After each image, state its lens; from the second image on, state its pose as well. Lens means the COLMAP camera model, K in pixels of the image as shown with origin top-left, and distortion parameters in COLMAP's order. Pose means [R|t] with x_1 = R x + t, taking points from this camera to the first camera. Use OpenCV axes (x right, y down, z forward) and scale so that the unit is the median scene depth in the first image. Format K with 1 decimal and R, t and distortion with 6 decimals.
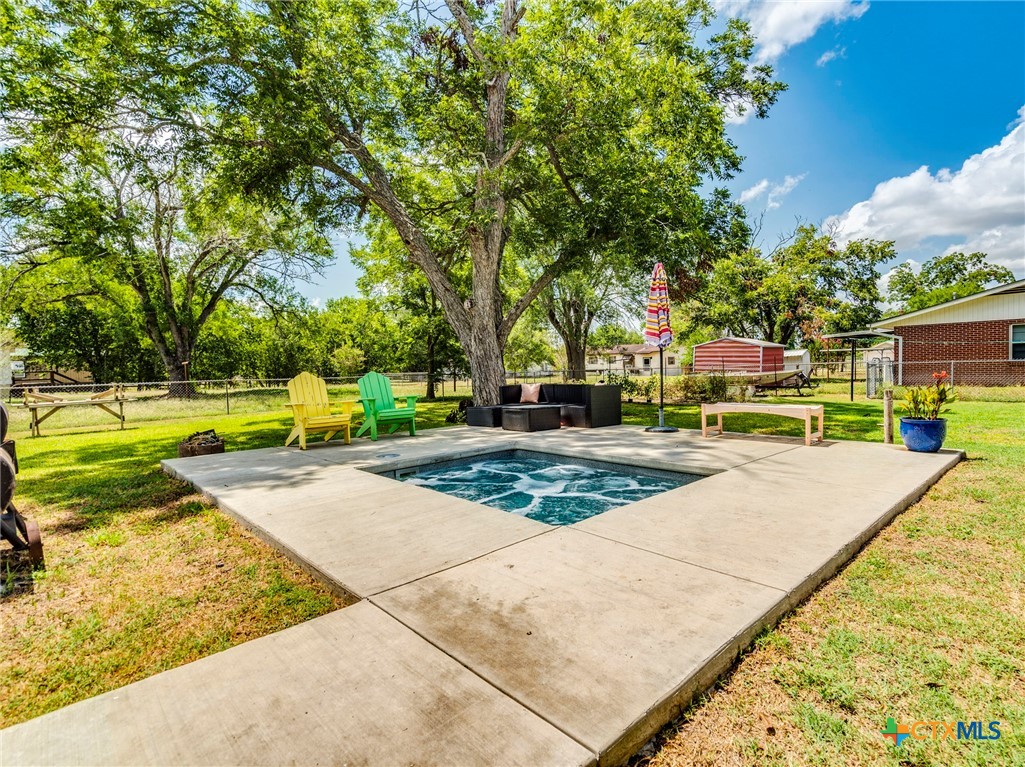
lens RADIAL K [[541.9, 0, 506.3], [0, 541.9, 384.2], [0, 0, 1]] dist [-0.003340, -0.000093]
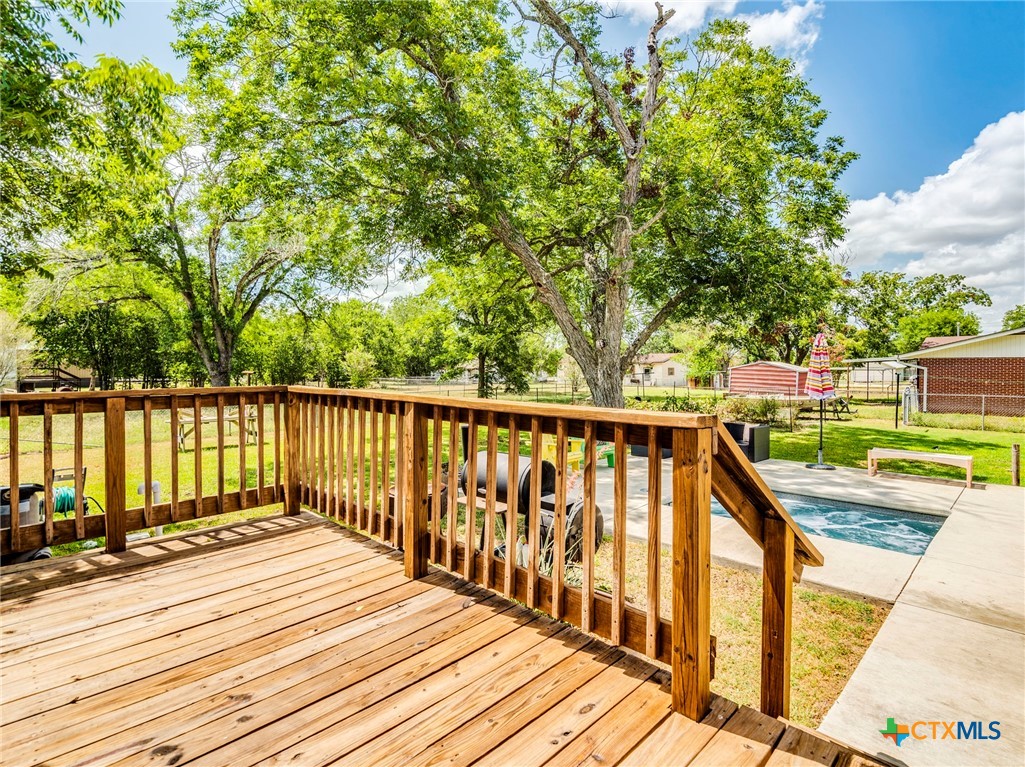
lens RADIAL K [[541.9, 0, 519.1], [0, 541.9, 378.1], [0, 0, 1]] dist [-0.003340, -0.000093]
pose [[0.998767, 0.025074, 0.042847, -0.090449], [-0.024262, 0.999518, -0.019359, -0.015412], [-0.043311, 0.018296, 0.998894, -0.041486]]
